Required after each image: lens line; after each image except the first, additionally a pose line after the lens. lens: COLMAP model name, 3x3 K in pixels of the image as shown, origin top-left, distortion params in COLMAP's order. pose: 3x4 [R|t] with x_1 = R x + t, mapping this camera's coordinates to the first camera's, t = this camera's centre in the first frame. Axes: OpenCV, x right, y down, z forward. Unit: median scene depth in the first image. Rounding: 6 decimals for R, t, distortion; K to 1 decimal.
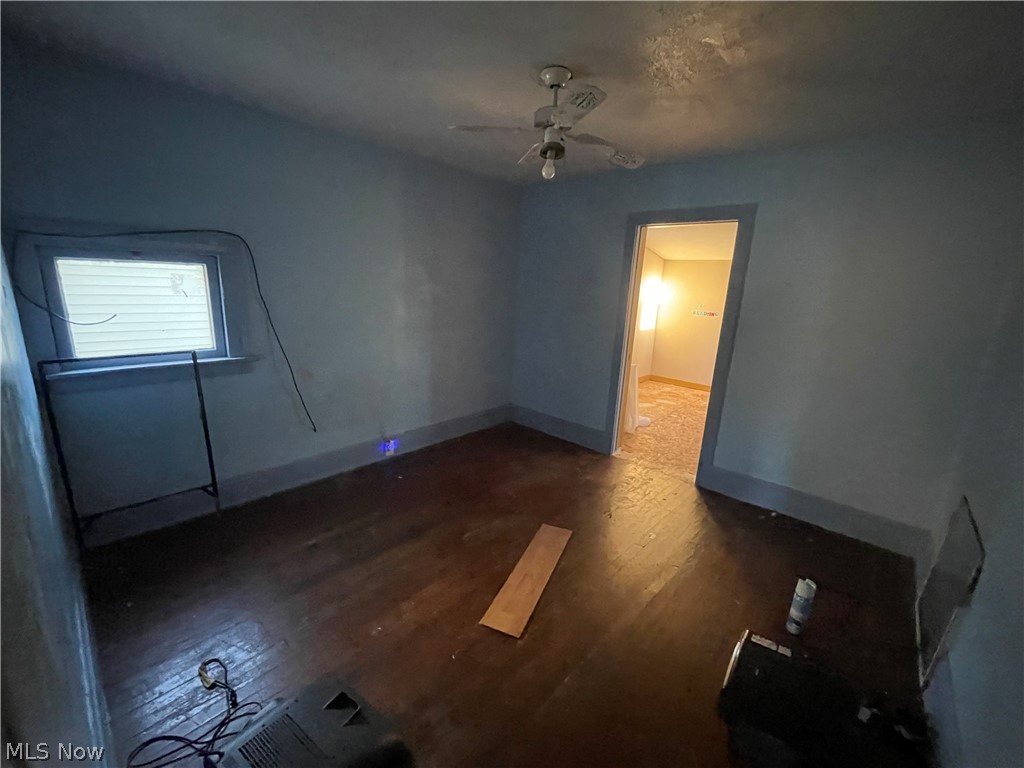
lens RADIAL K [[417.2, 0, 507.1], [0, 417.2, 381.2], [0, 0, 1]] dist [0.003912, -0.000161]
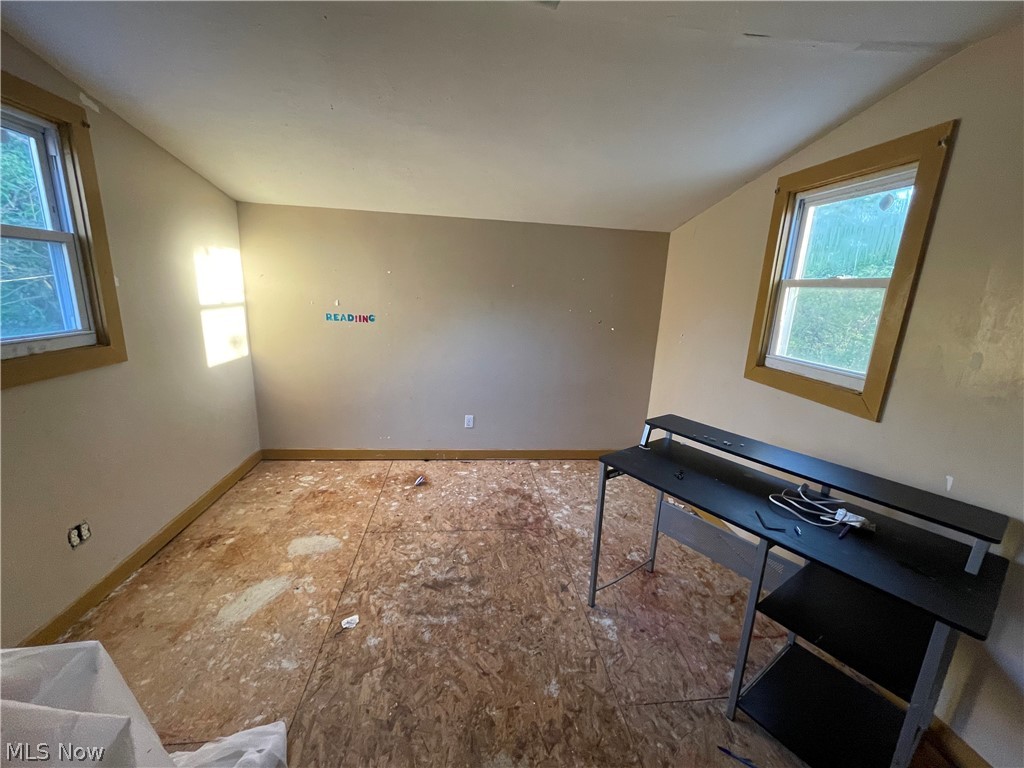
lens RADIAL K [[417.2, 0, 509.2], [0, 417.2, 382.5], [0, 0, 1]] dist [0.003912, -0.000161]
pose [[0.649609, -0.190964, 0.735895, 0.214574], [0.165072, 0.980277, 0.108663, -0.108591], [-0.742132, 0.050887, 0.668320, 0.529059]]
